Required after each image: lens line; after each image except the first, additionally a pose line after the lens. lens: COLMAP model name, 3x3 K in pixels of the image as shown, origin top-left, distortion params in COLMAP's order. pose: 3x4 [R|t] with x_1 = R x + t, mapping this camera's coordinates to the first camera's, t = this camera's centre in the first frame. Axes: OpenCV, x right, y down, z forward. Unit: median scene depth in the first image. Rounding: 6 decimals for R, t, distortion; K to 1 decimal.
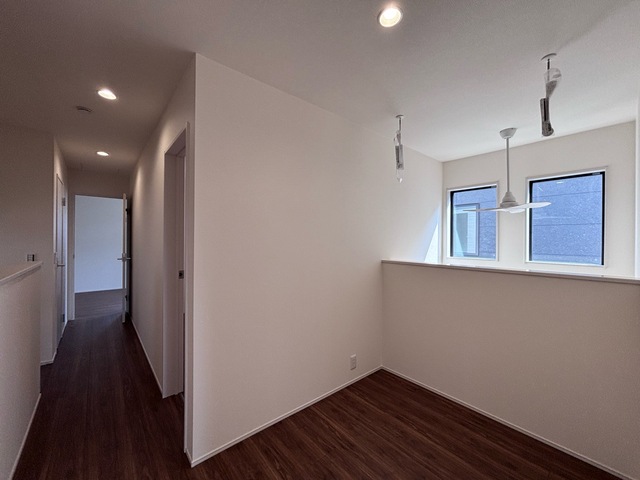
lens RADIAL K [[258.7, 0, 318.9], [0, 258.7, 239.2], [0, 0, 1]] dist [0.000422, -0.000591]
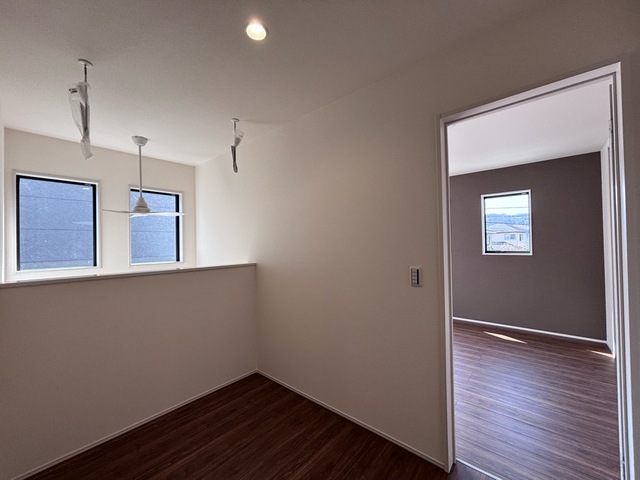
lens RADIAL K [[258.7, 0, 316.0], [0, 258.7, 240.3], [0, 0, 1]] dist [0.000422, -0.000591]
pose [[-0.143405, 0.001879, 0.989662, -0.401456], [0.015718, 0.999876, 0.000379, -0.000923], [-0.989539, 0.015610, -0.143417, 0.465740]]
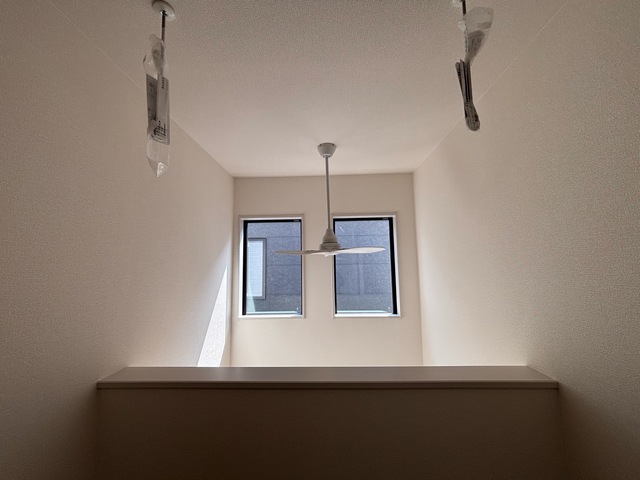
lens RADIAL K [[258.7, 0, 319.2], [0, 258.7, 242.9], [0, 0, 1]] dist [0.000422, -0.000591]
pose [[0.673966, 0.051758, 0.736947, 0.187284], [0.019712, 0.995928, -0.087975, -0.082593], [-0.738499, 0.073819, 0.670201, 0.549056]]
